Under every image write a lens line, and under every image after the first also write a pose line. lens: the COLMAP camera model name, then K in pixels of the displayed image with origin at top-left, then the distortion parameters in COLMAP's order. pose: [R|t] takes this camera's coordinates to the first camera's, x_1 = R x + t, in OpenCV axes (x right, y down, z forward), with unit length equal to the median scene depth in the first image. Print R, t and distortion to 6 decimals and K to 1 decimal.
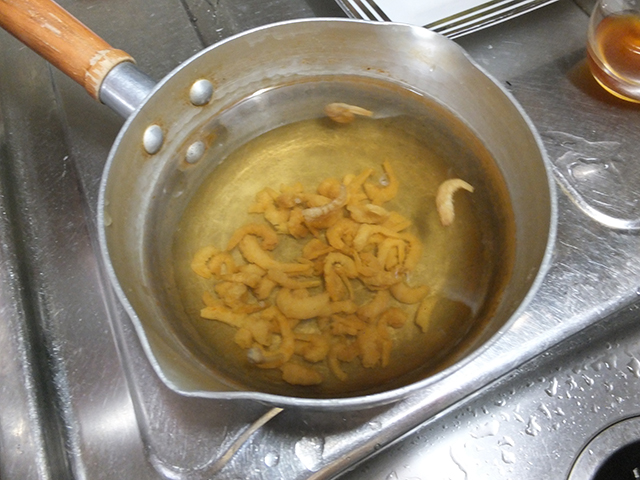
lens RADIAL K [[522.0, 0, 320.2], [0, 522.0, 220.6], [0, 0, 1]] dist [0.008067, -0.002370]
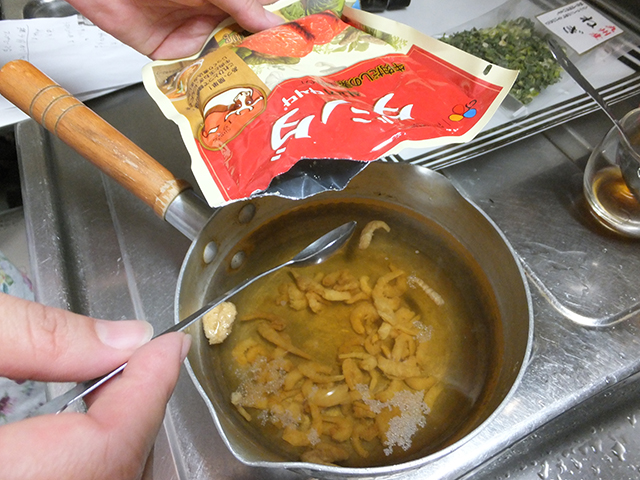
lens RADIAL K [[522.0, 0, 320.2], [0, 522.0, 220.6], [0, 0, 1]] dist [0.008067, -0.002370]
pose [[0.999688, 0.010099, 0.022836, -0.076468], [-0.006554, 0.988620, -0.150293, -0.040300], [-0.024094, 0.150097, 0.988378, -0.216820]]
